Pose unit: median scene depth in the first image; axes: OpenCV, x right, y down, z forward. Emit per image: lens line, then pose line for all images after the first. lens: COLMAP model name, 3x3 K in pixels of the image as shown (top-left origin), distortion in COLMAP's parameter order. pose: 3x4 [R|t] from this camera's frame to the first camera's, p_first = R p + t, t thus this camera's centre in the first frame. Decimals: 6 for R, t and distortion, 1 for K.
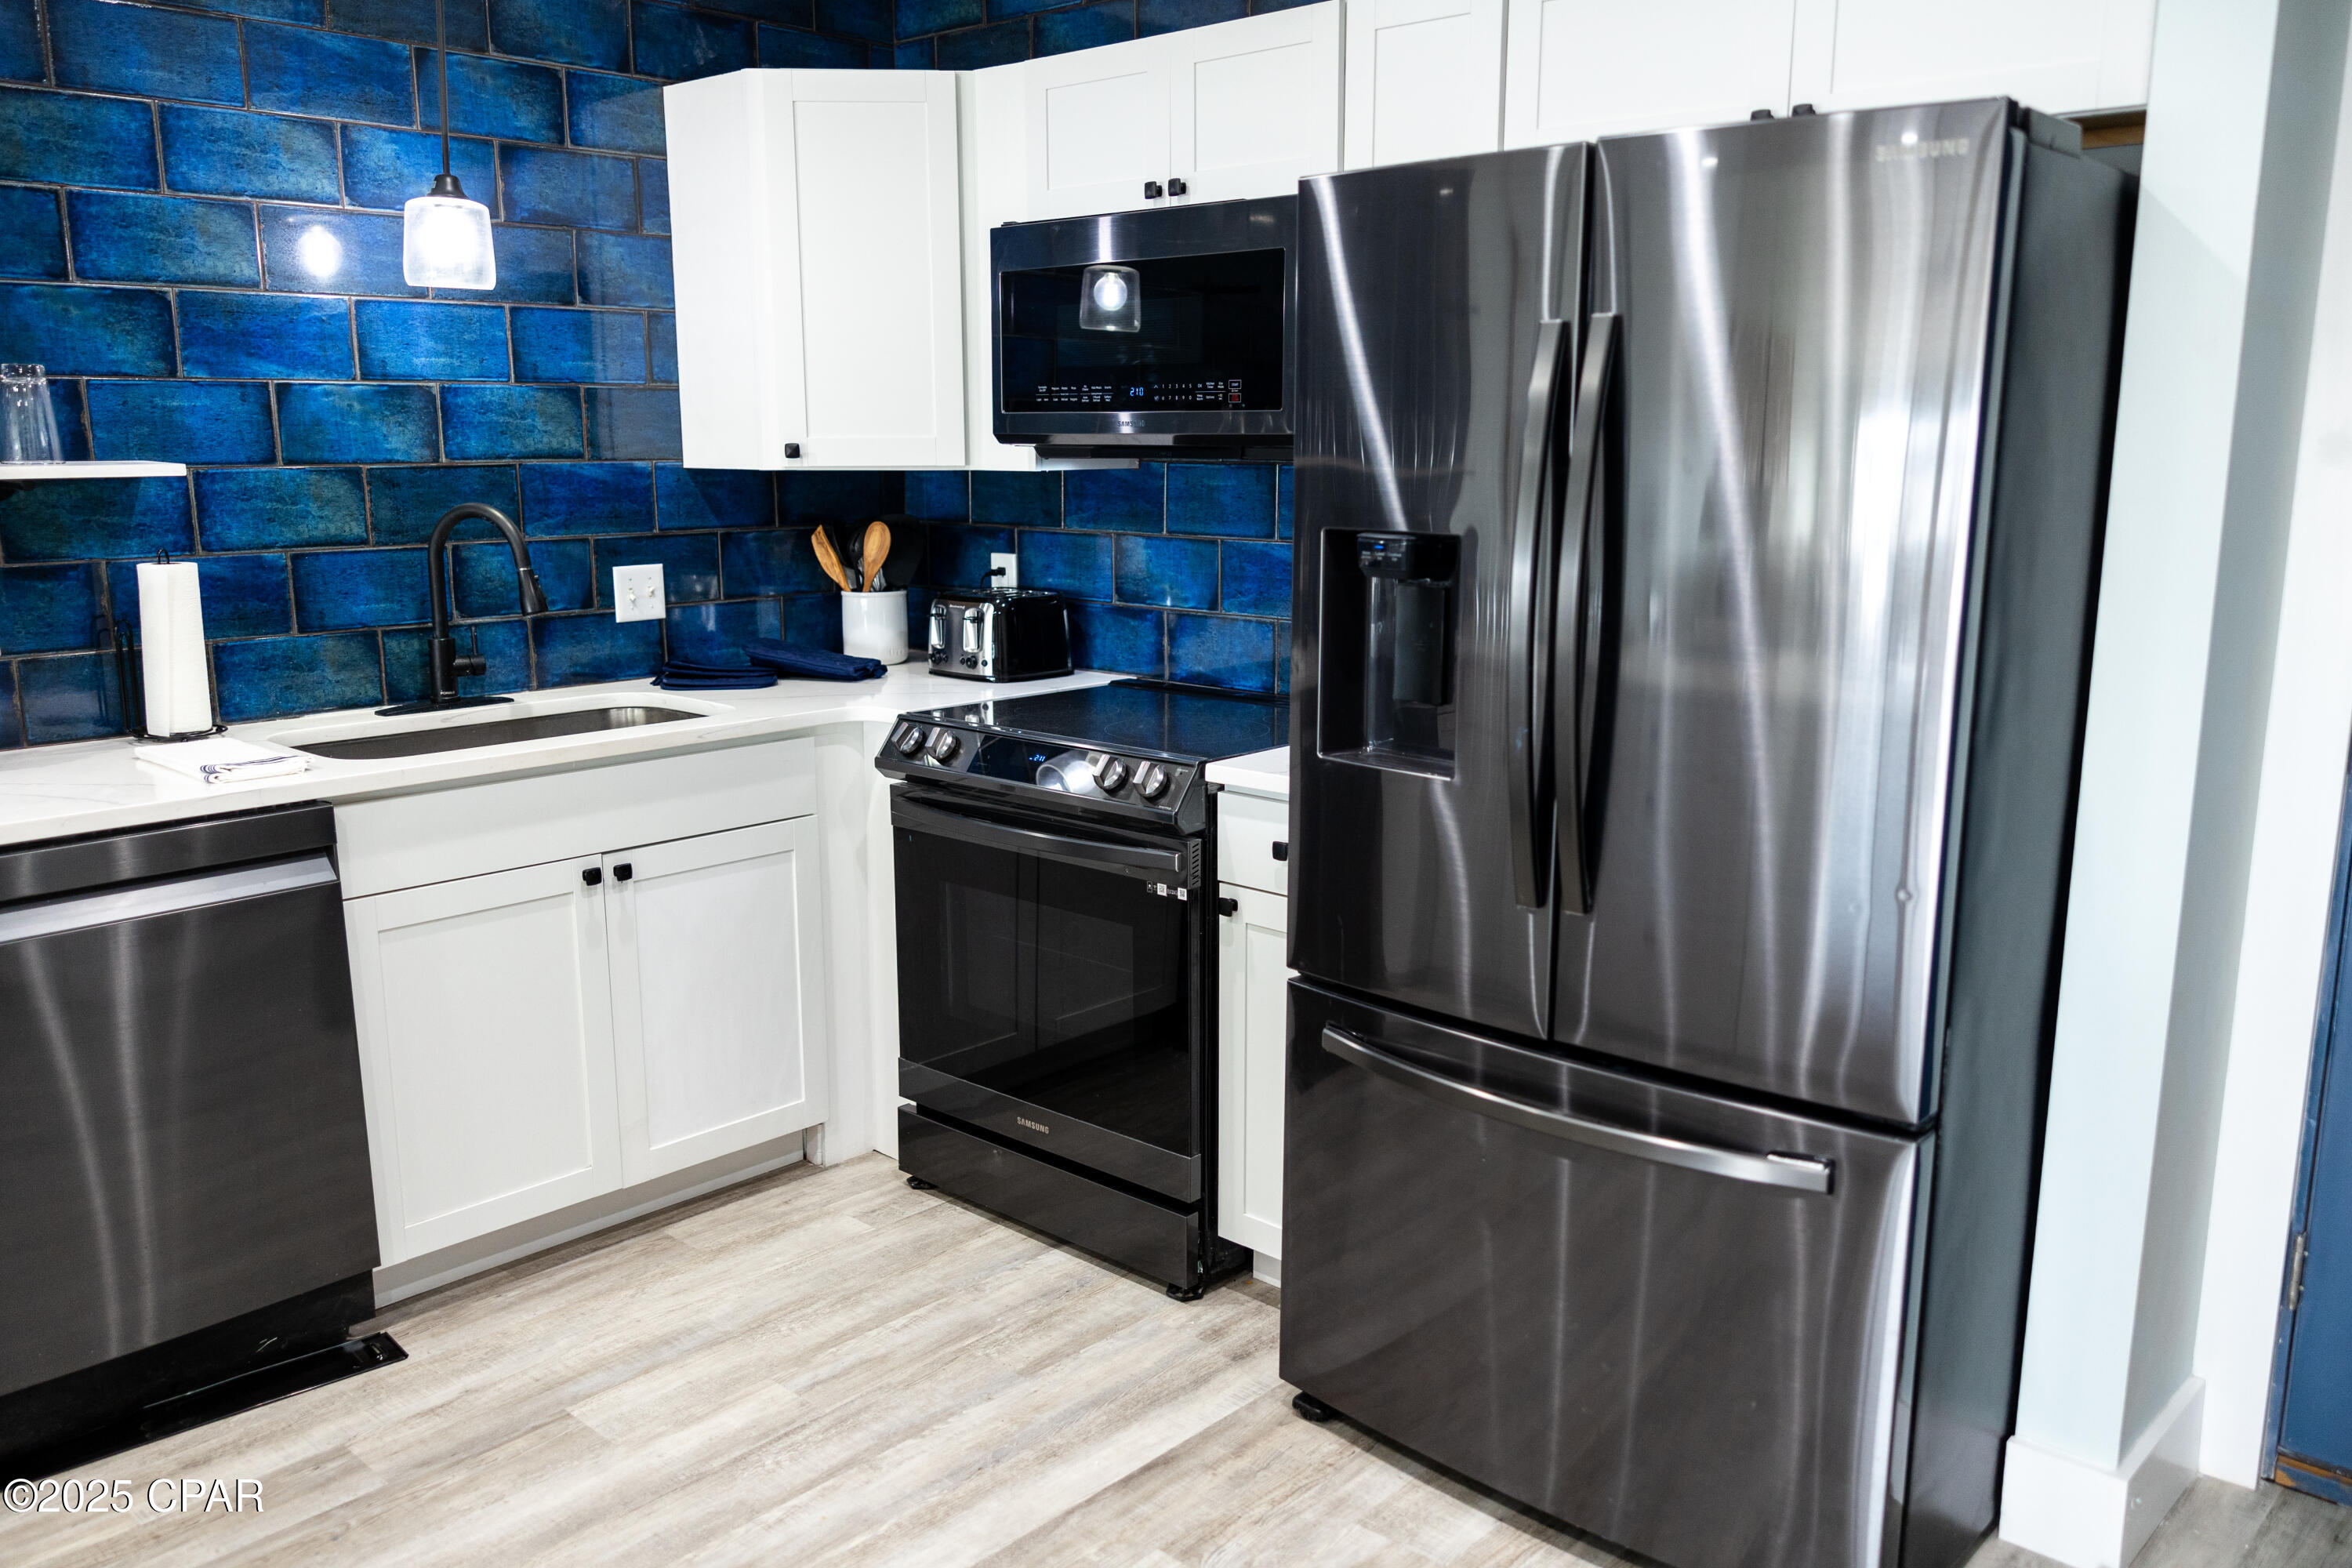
lens RADIAL K [[1845.8, 0, 1176.0], [0, 1845.8, 784.0], [0, 0, 1]] dist [0.002216, 0.003280]
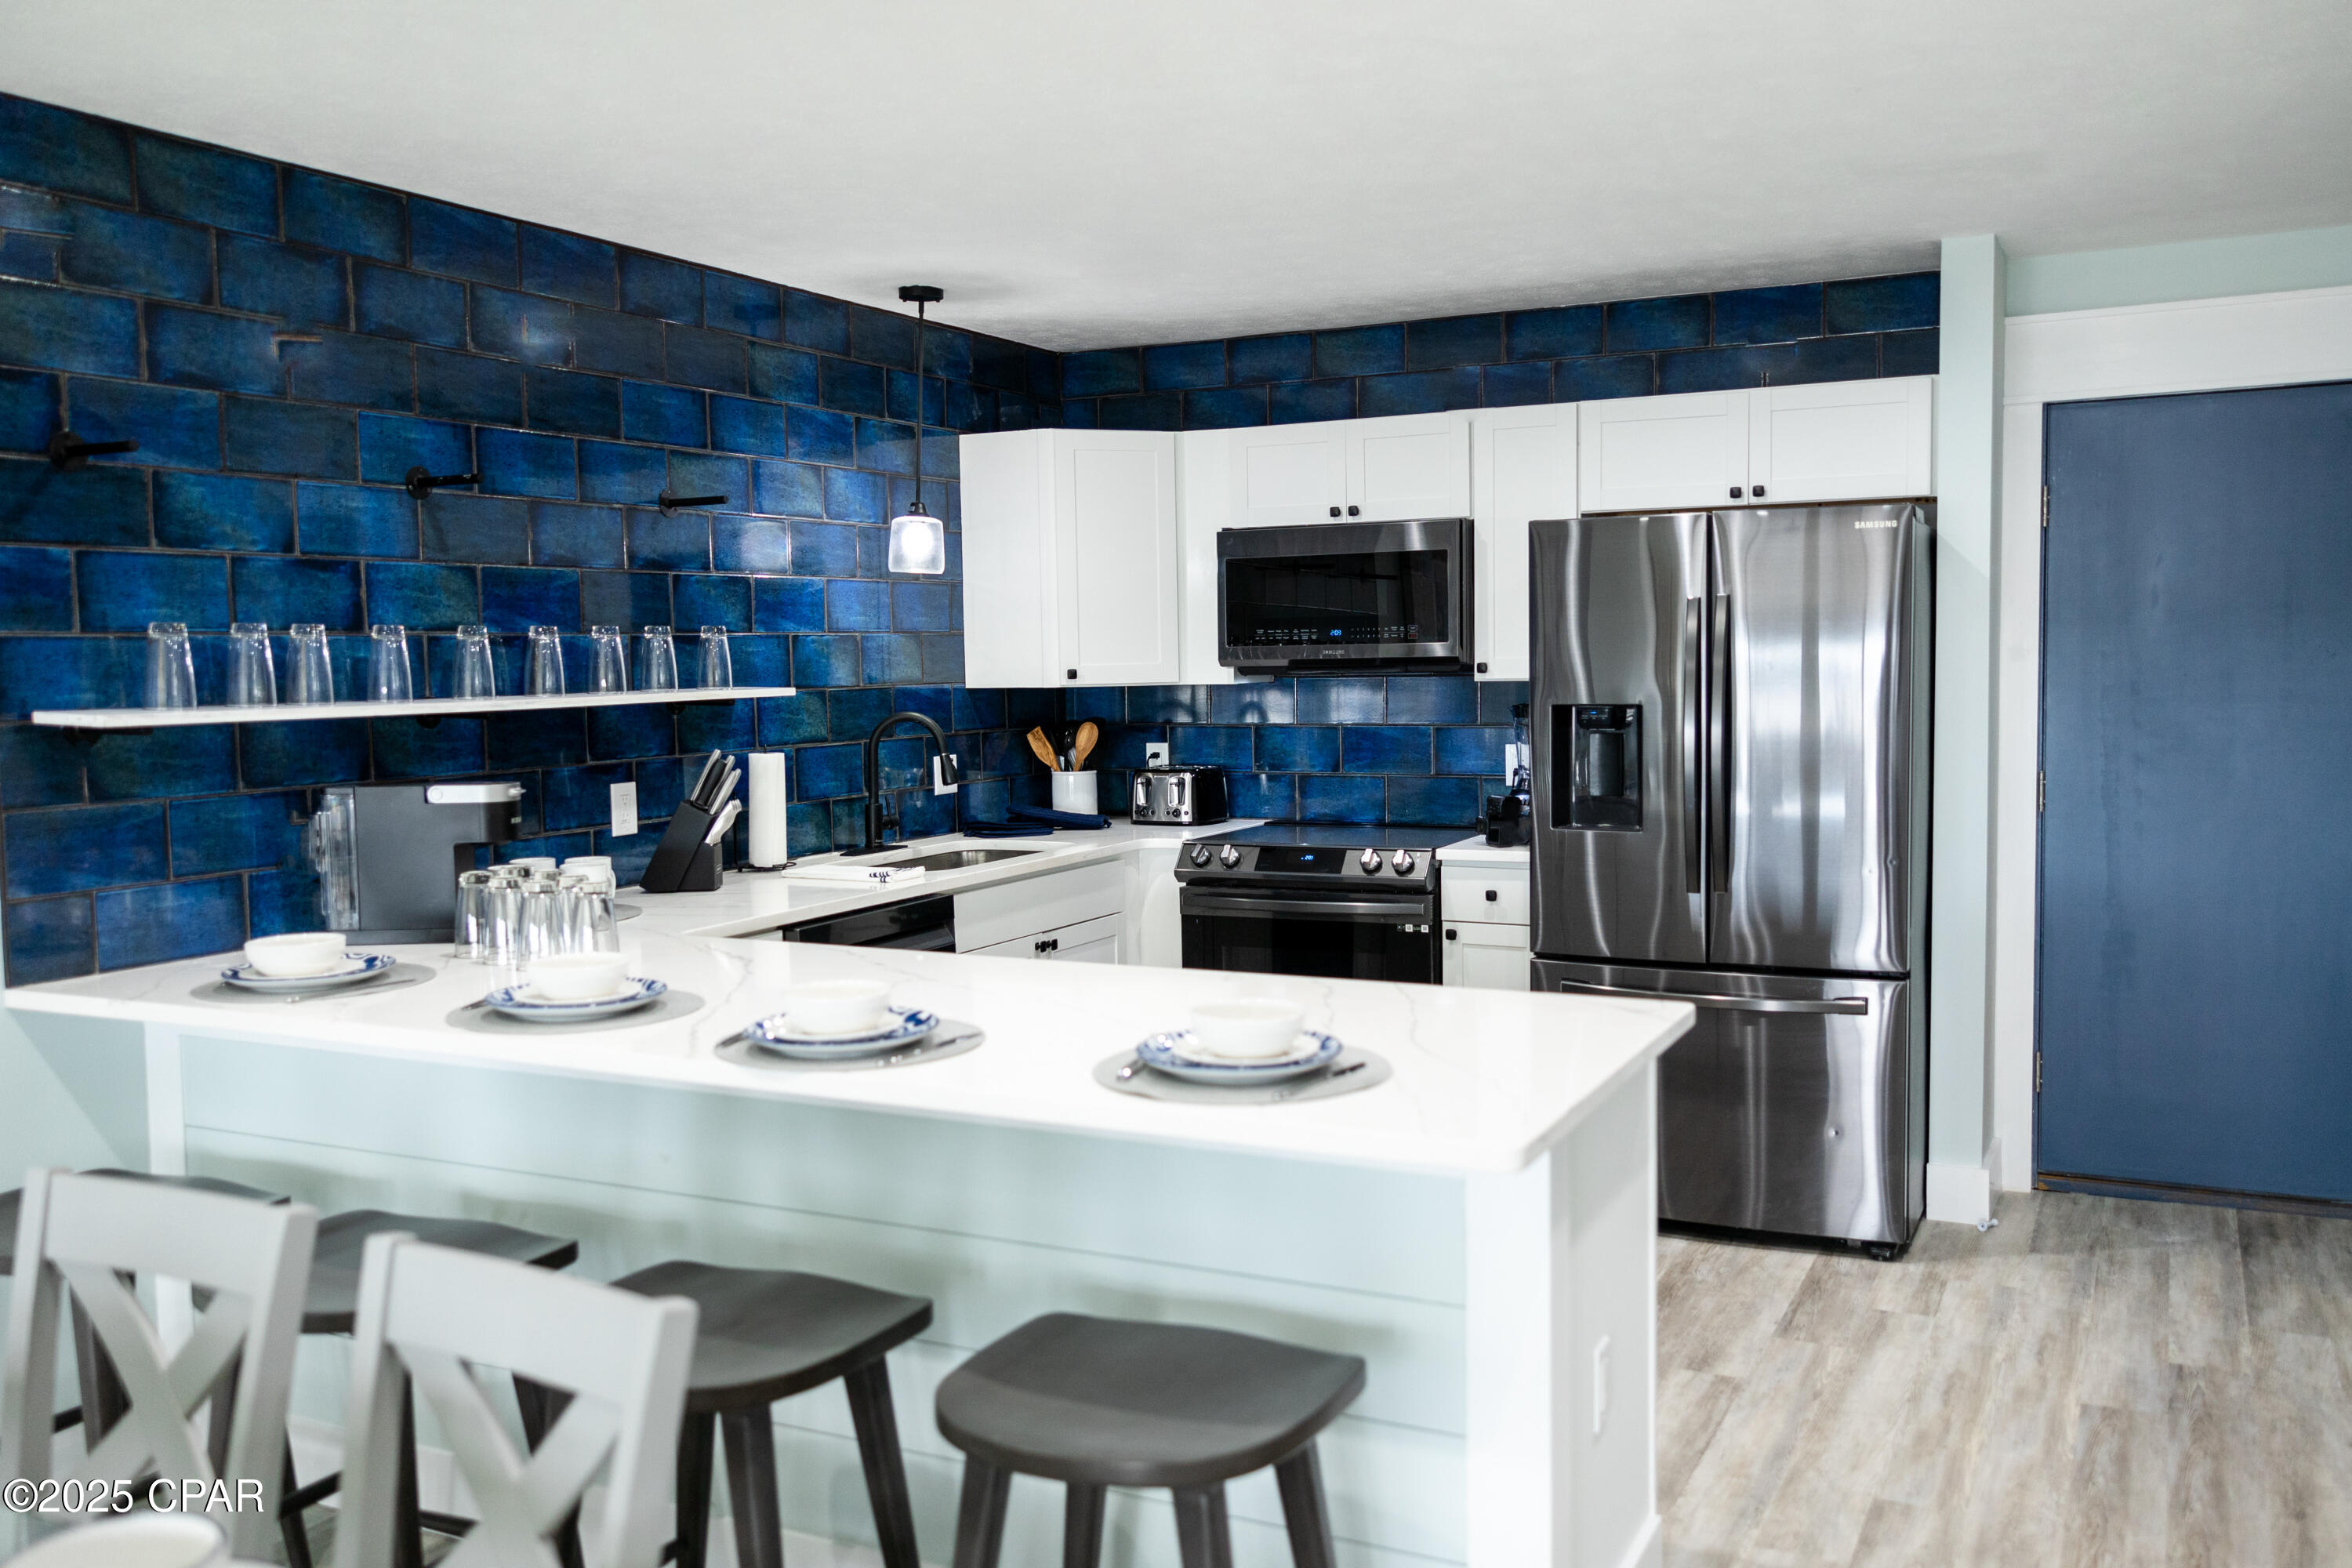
lens RADIAL K [[1906.3, 0, 1214.8], [0, 1906.3, 776.7], [0, 0, 1]] dist [0.002911, 0.004915]
pose [[0.960257, -0.034652, 0.276959, -0.568396], [0.070013, 0.990444, -0.118825, 0.100587], [-0.270195, 0.133493, 0.953506, -0.531054]]
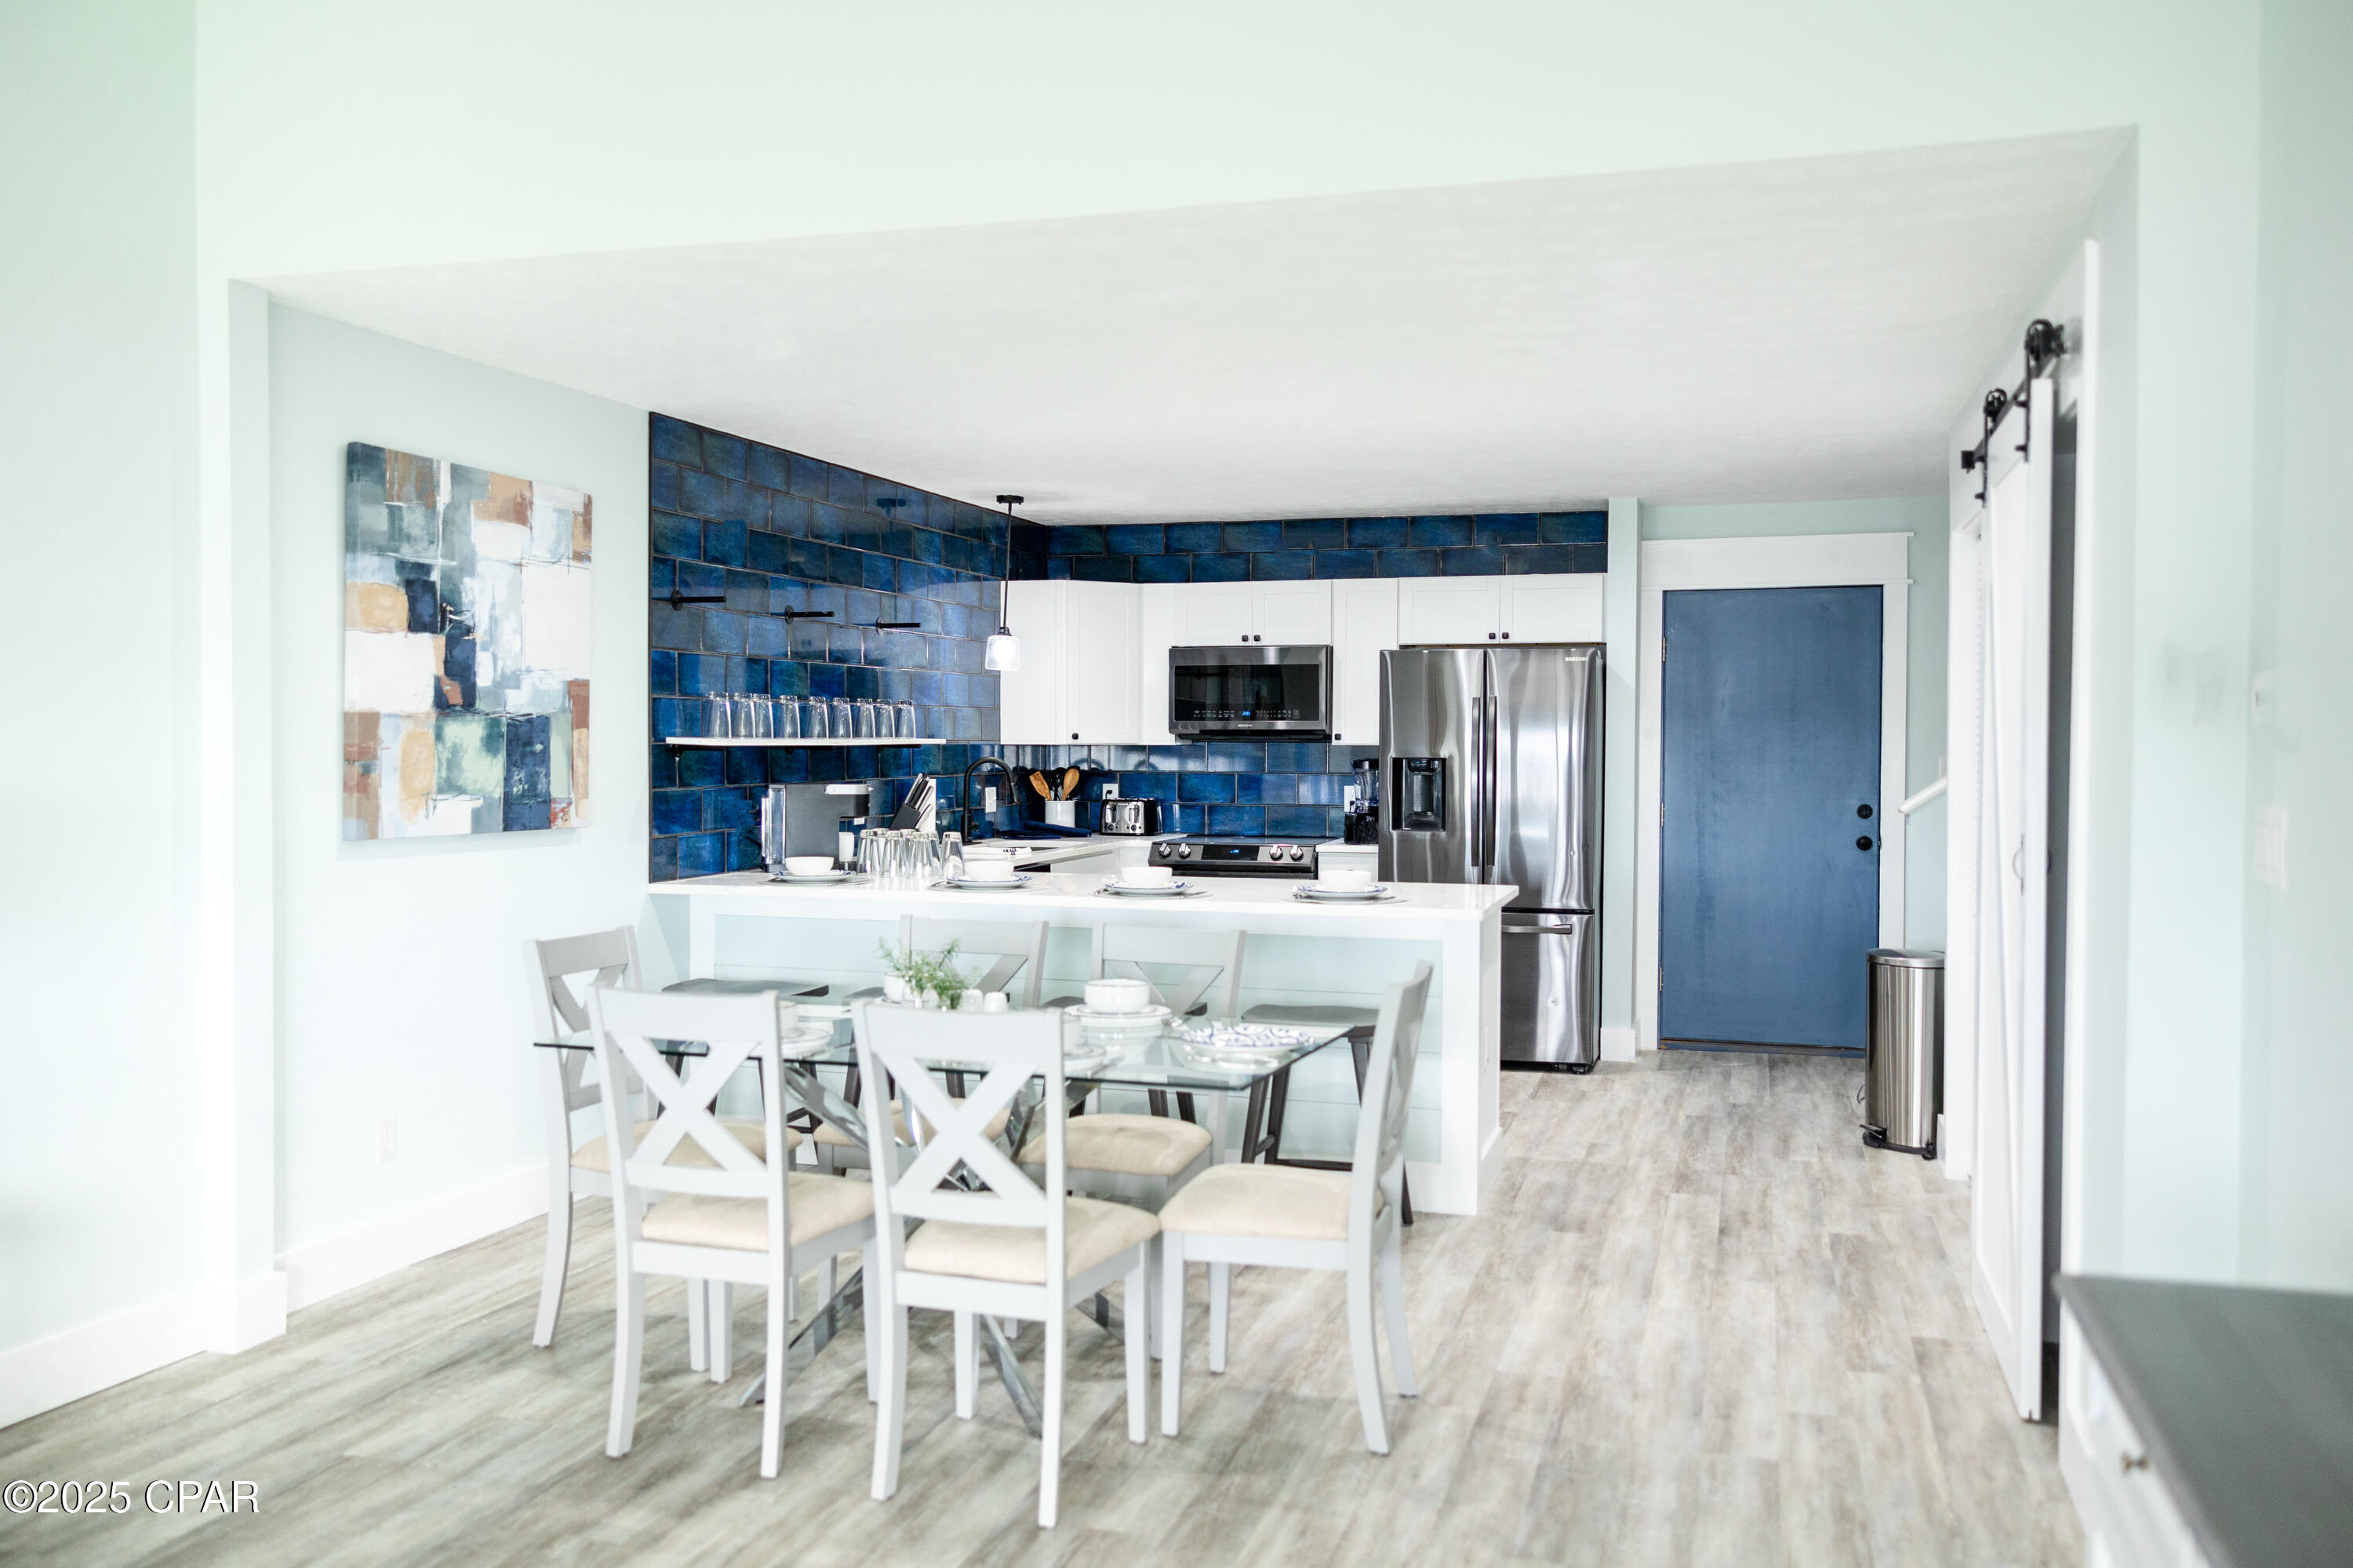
lens RADIAL K [[1846.7, 0, 1176.5], [0, 1846.7, 784.0], [0, 0, 1]] dist [0.002216, 0.003280]
pose [[0.903258, -0.008175, 0.429020, -1.181160], [0.078970, 0.985908, -0.147477, 0.252284], [-0.421769, 0.167089, 0.891175, -1.216232]]
